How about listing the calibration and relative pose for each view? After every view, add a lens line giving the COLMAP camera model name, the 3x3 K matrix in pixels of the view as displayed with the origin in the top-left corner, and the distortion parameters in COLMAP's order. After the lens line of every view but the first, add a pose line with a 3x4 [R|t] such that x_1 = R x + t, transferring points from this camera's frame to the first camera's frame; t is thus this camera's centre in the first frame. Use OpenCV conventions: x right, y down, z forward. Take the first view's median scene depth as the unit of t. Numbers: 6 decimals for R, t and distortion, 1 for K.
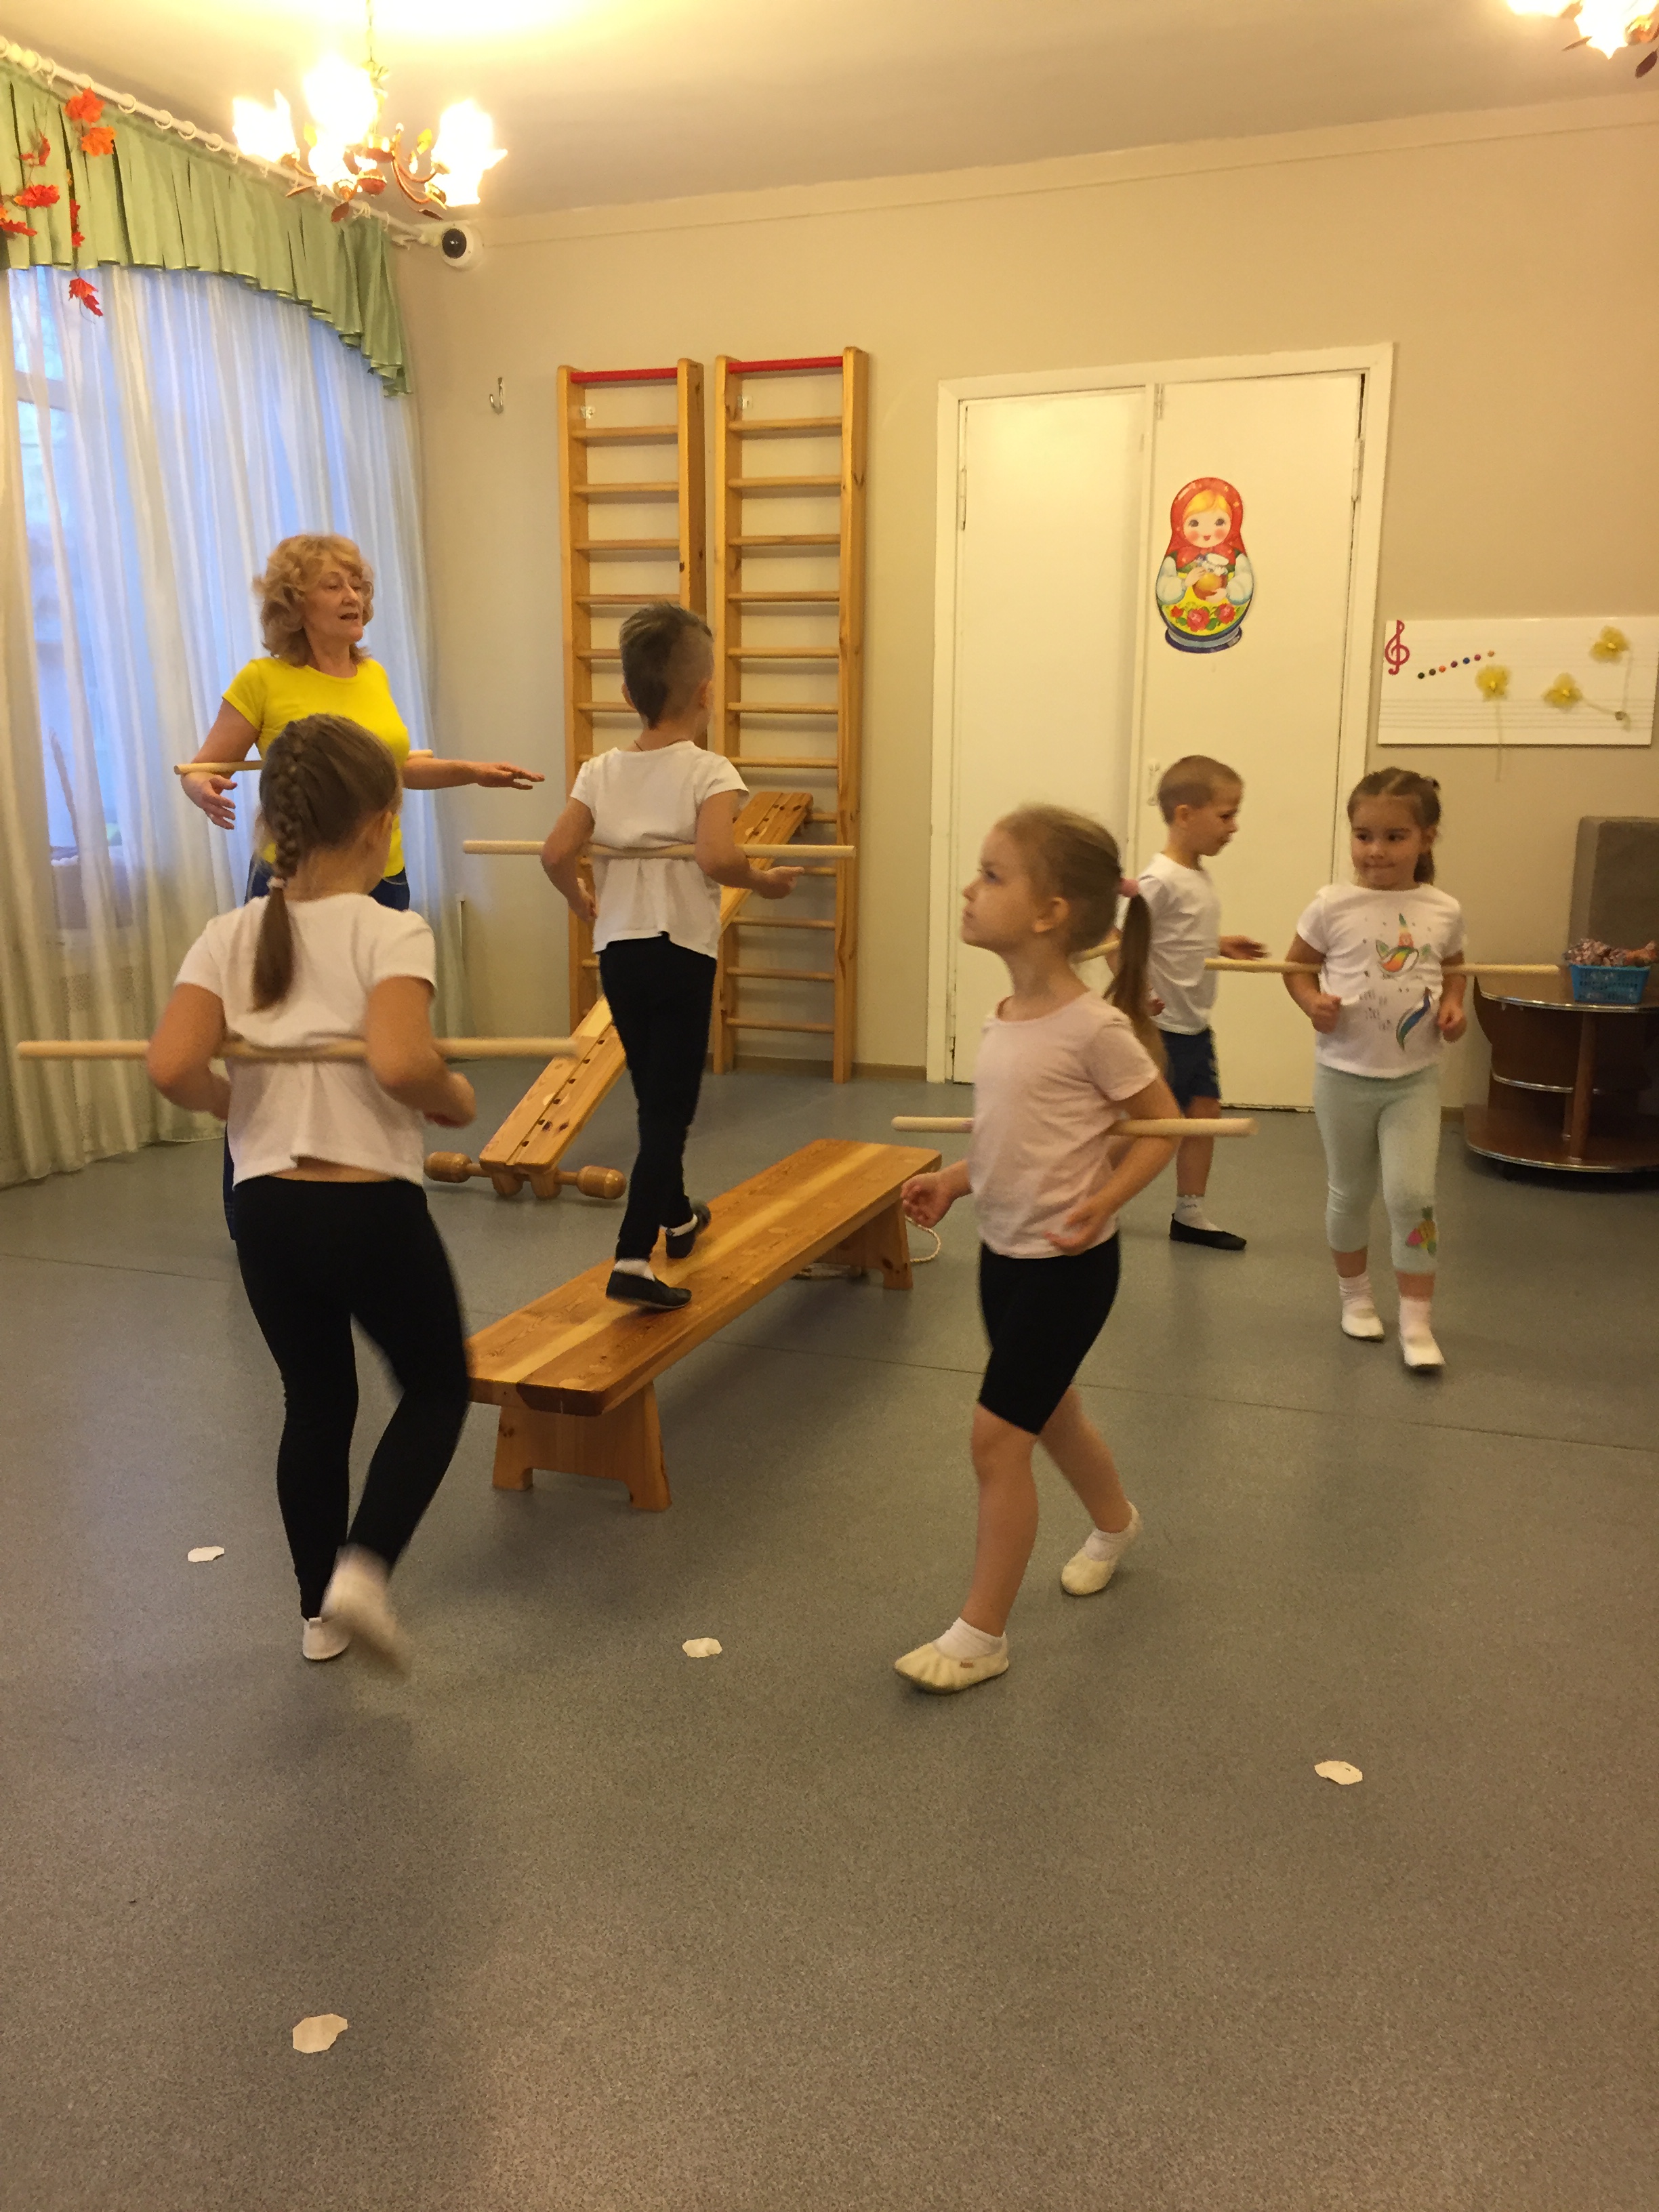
lens RADIAL K [[1889.4, 0, 827.5], [0, 1889.4, 1094.2], [0, 0, 1]] dist [0.072450, -0.095505]
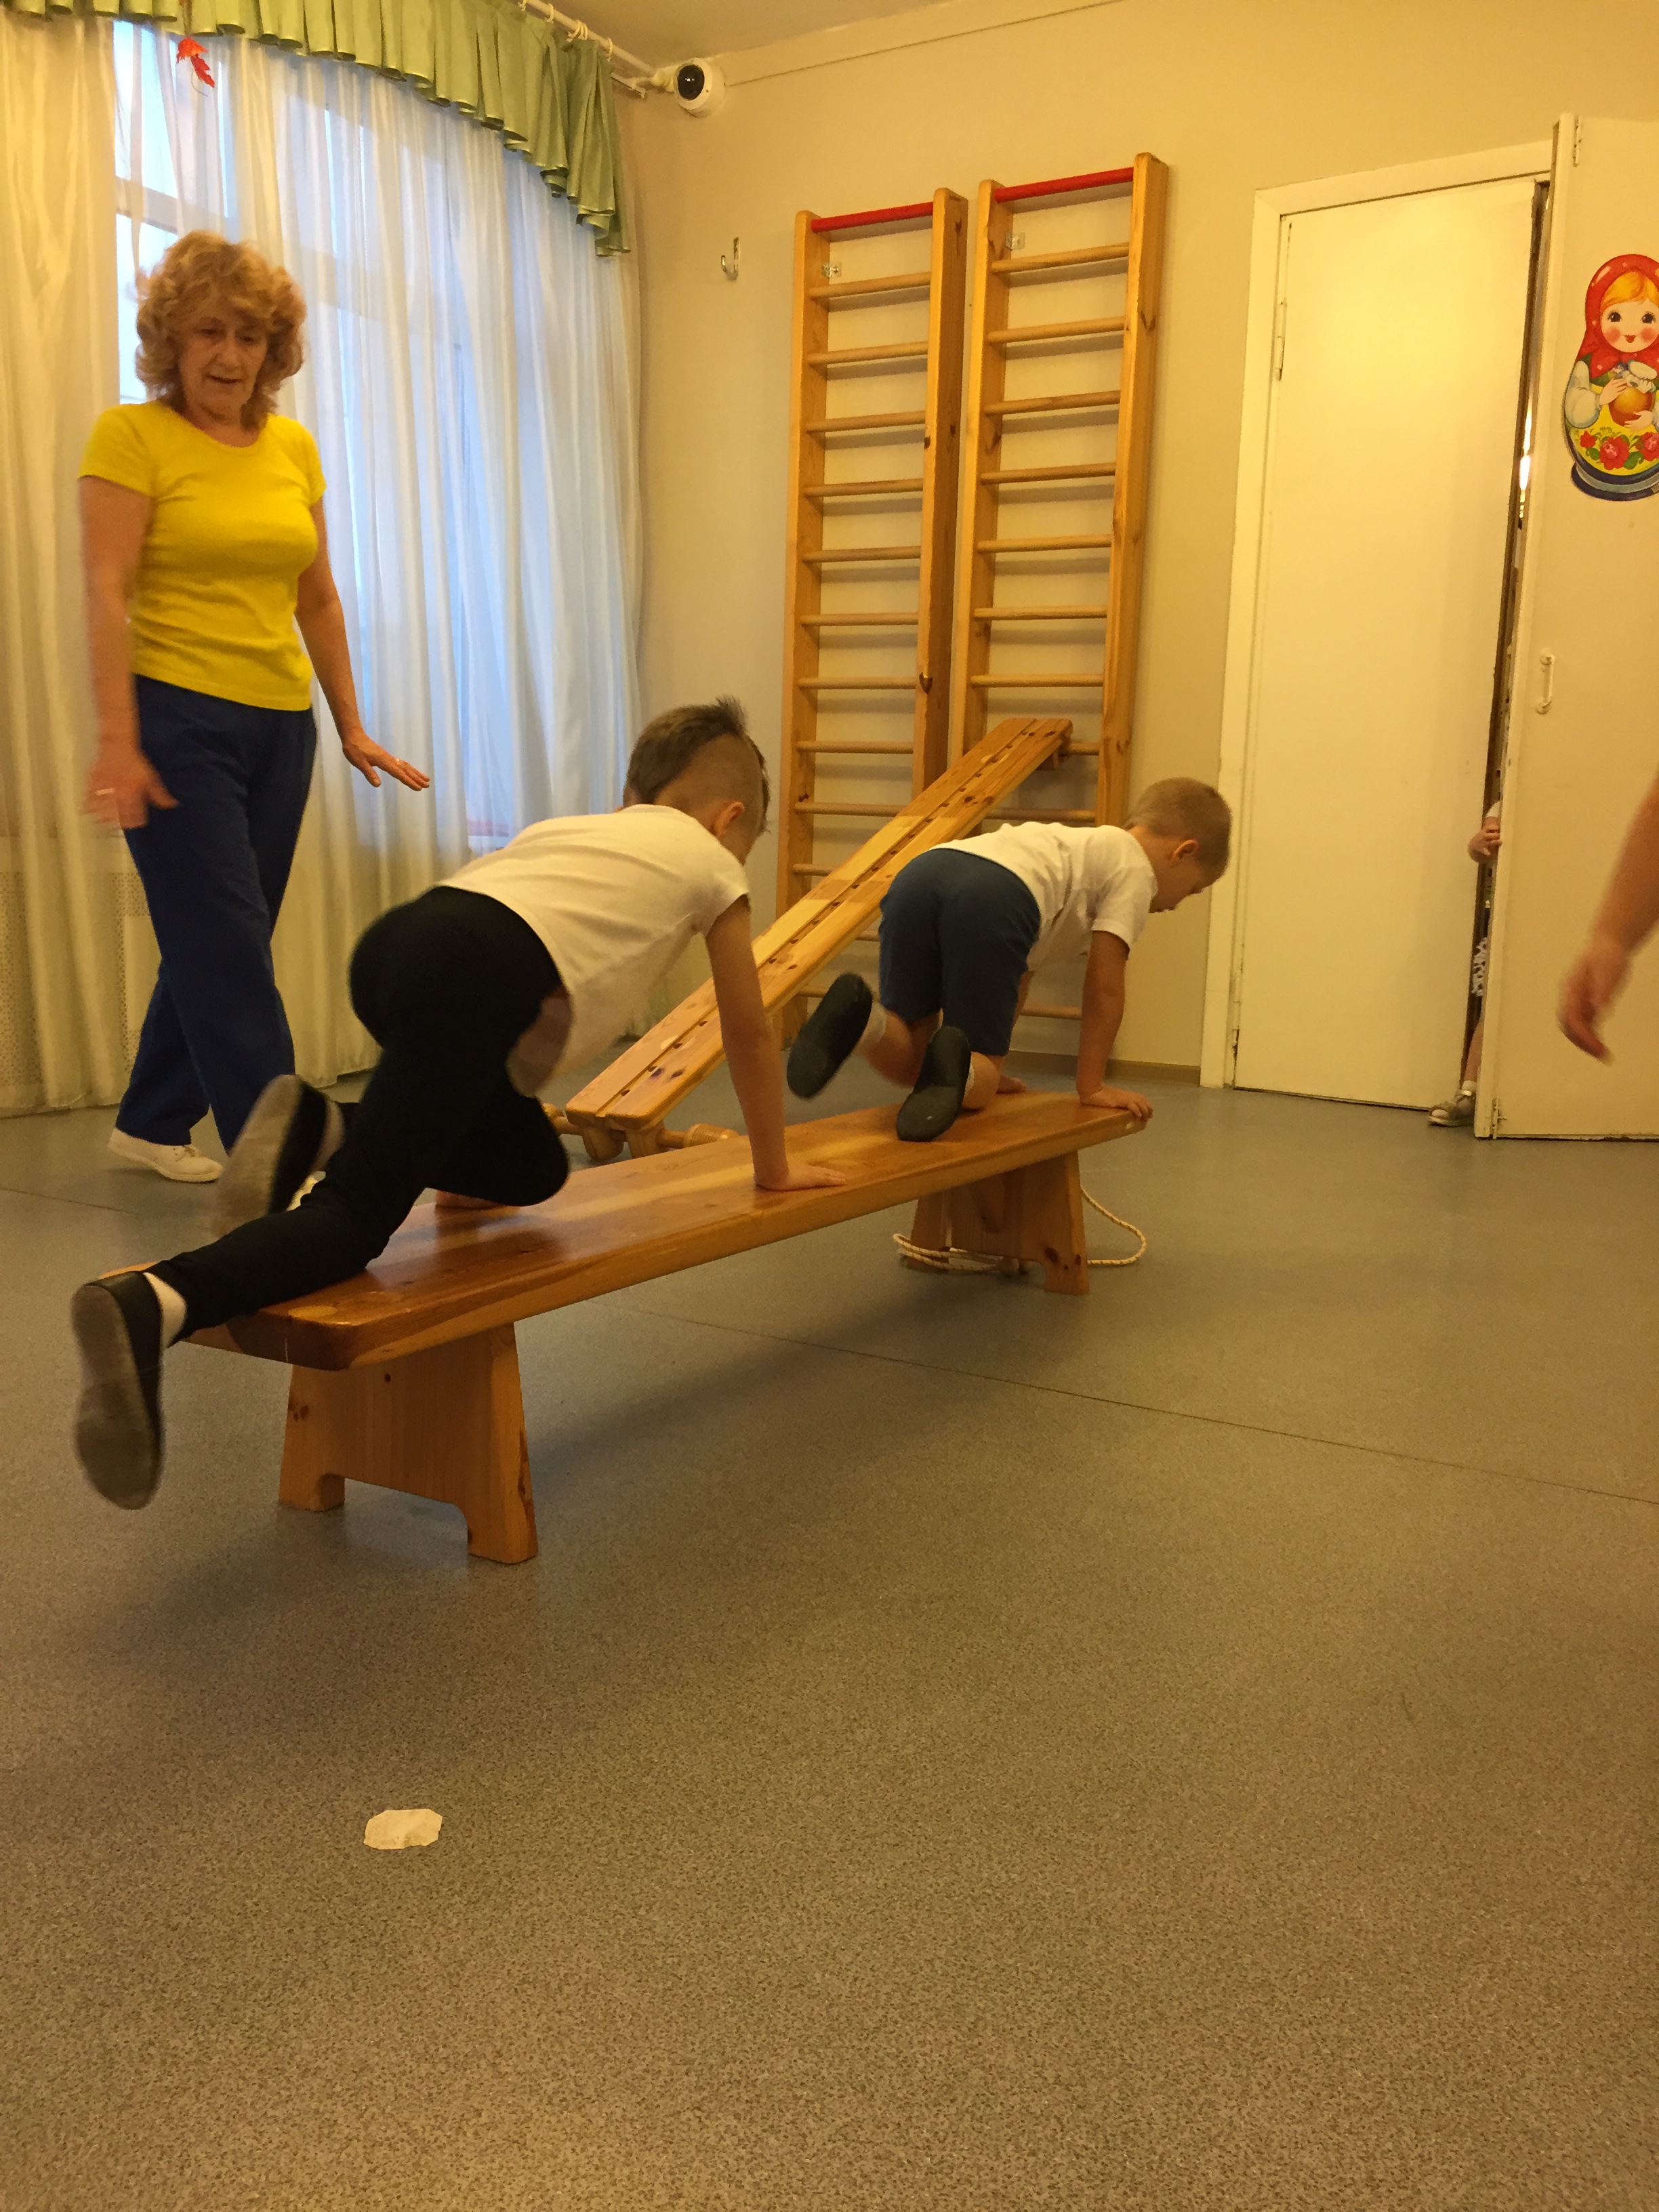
lens RADIAL K [[1889.4, 0, 831.4], [0, 1889.4, 1097.9], [0, 0, 1]] dist [0.072450, -0.095505]
pose [[0.981029, 0.050261, -0.187234, 0.051717], [-0.059858, 0.997148, -0.045958, 0.045734], [0.184390, 0.056293, 0.981240, 0.204673]]
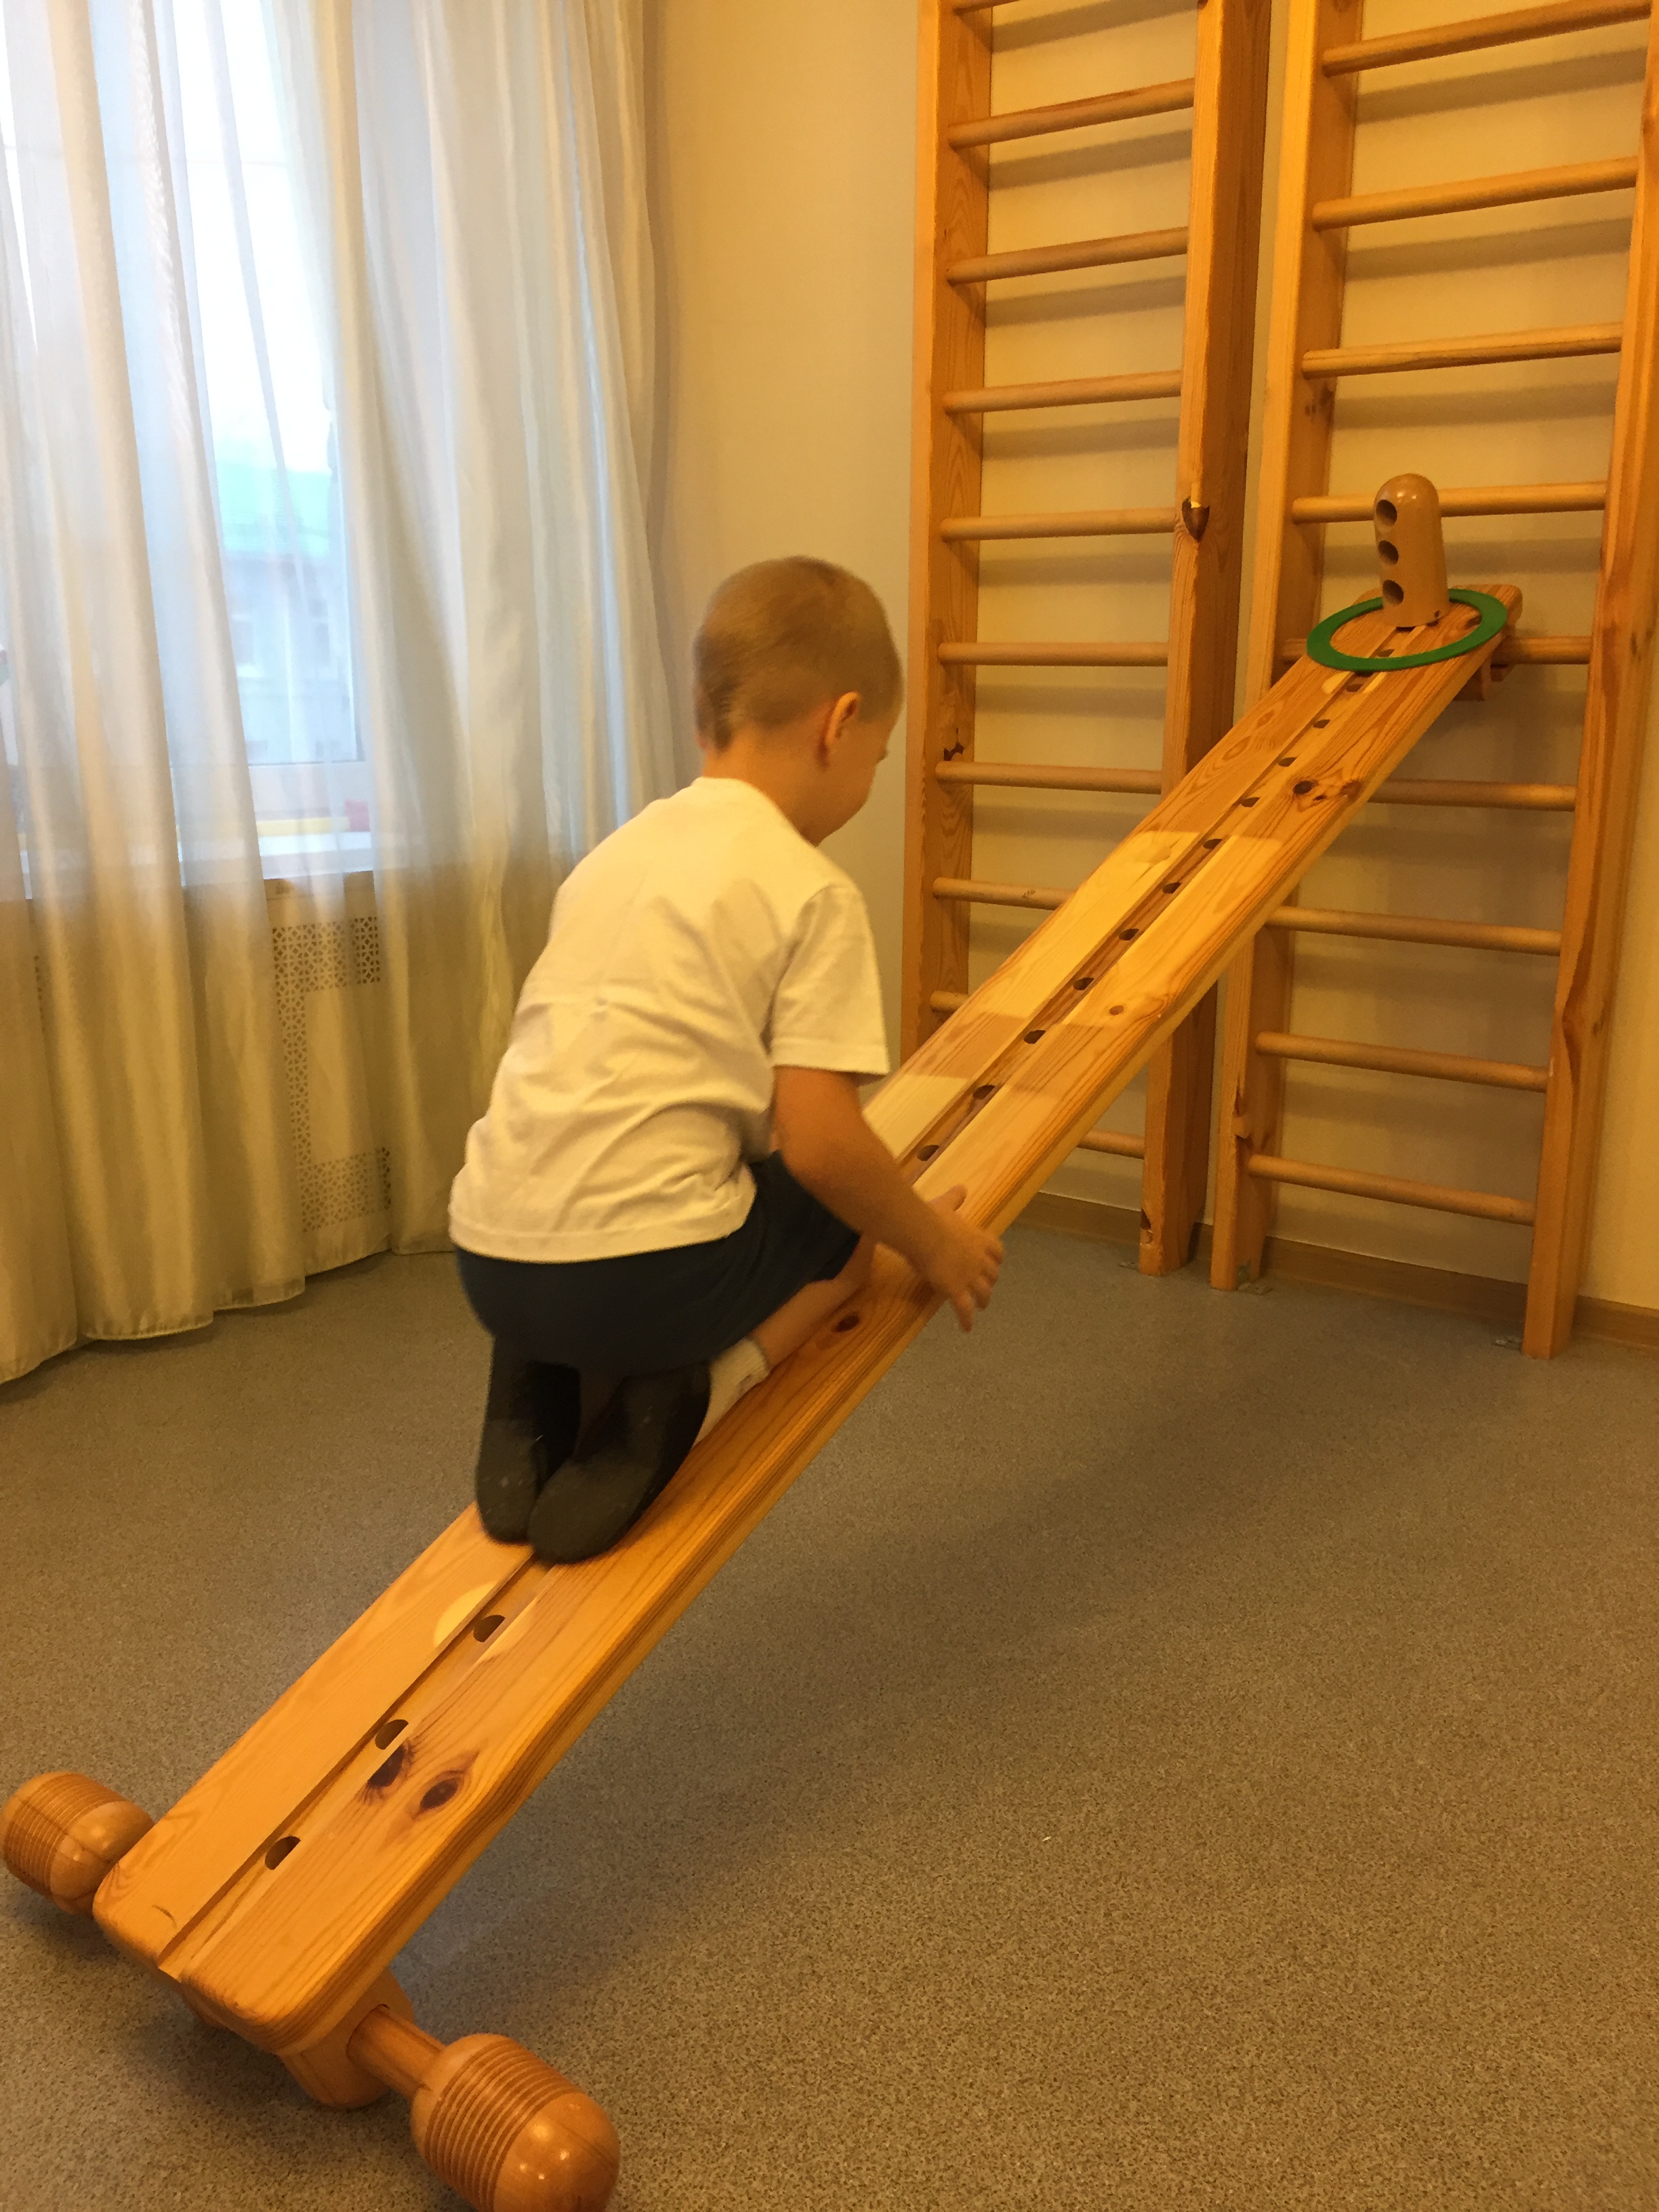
lens RADIAL K [[1889.4, 0, 831.2], [0, 1889.4, 1096.8], [0, 0, 1]] dist [0.072450, -0.095505]
pose [[0.952675, 0.064359, -0.297101, -0.019643], [-0.057075, 0.997820, 0.033137, -0.065052], [0.298586, -0.014612, 0.954271, 0.615271]]
